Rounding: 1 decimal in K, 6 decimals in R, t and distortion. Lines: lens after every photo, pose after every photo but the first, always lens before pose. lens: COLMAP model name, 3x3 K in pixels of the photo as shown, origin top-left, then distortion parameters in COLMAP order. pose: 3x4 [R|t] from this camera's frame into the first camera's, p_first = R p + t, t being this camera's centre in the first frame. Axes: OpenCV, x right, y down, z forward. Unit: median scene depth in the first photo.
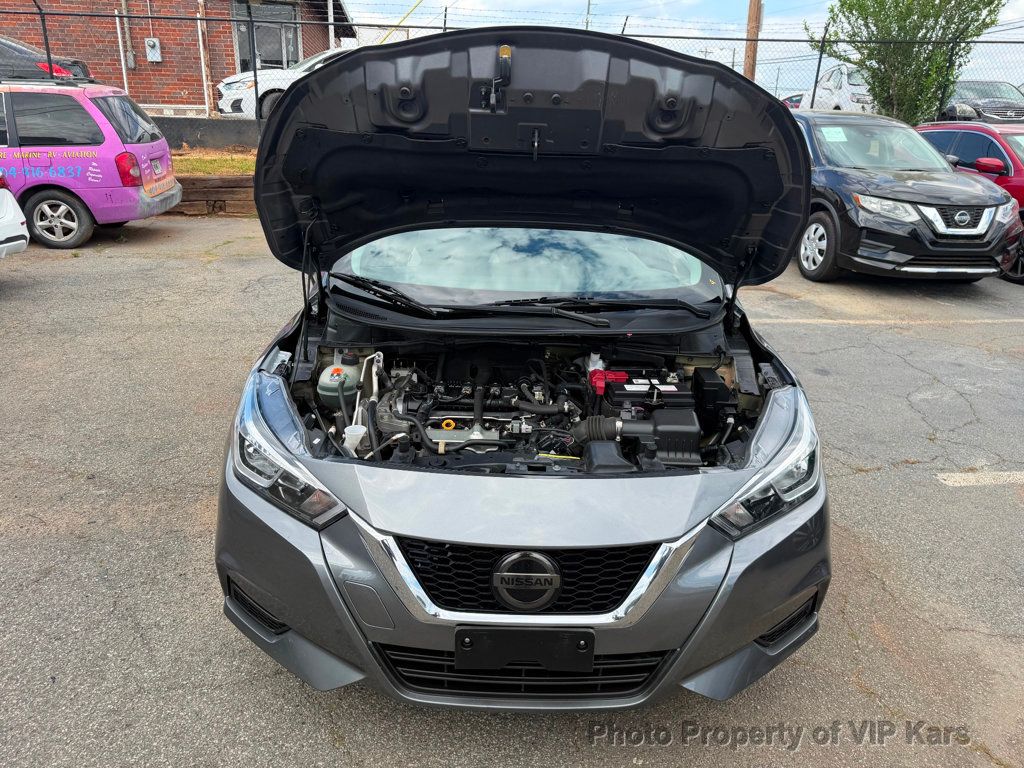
lens RADIAL K [[728.9, 0, 512.9], [0, 728.9, 385.6], [0, 0, 1]] dist [0.002344, -0.011867]
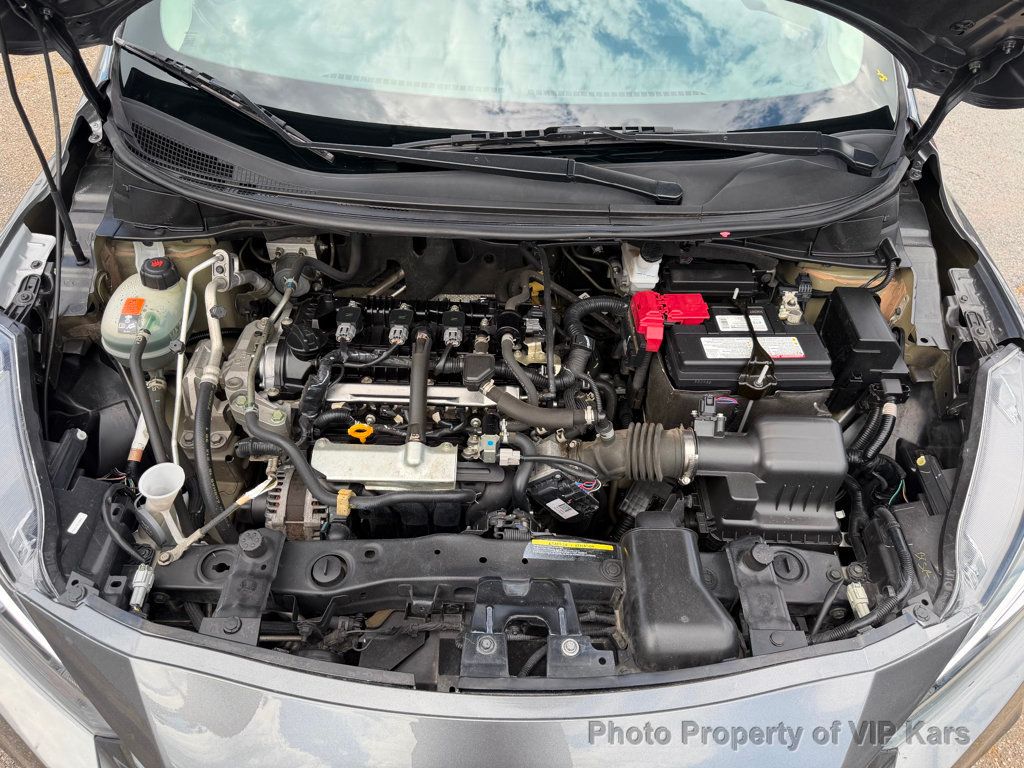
lens RADIAL K [[728.9, 0, 510.3], [0, 728.9, 384.9], [0, 0, 1]] dist [0.002344, -0.011867]
pose [[0.999687, 0.016289, 0.019013, 0.007472], [-0.023103, 0.892847, 0.449768, -0.189231], [-0.009650, -0.450066, 0.892943, 0.493690]]
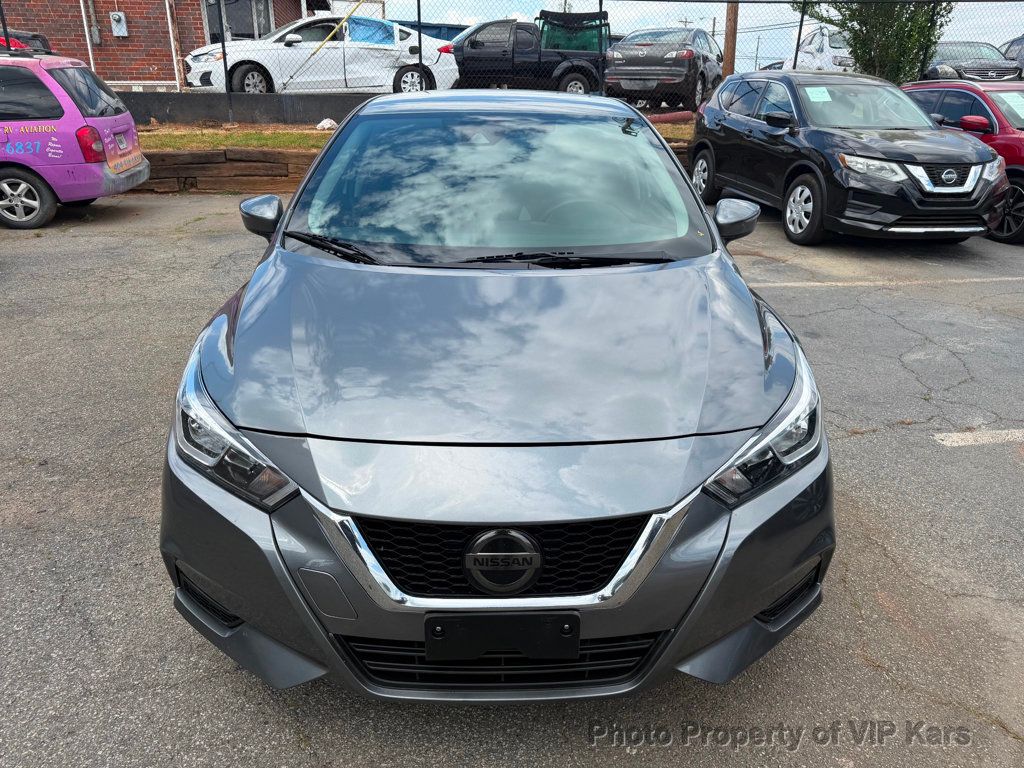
lens RADIAL K [[728.9, 0, 519.4], [0, 728.9, 377.8], [0, 0, 1]] dist [0.002344, -0.011867]
pose [[0.999342, -0.027121, 0.024100, 0.017768], [0.026599, 0.999411, 0.021703, 0.017640], [-0.024674, -0.021048, 0.999474, 0.080067]]
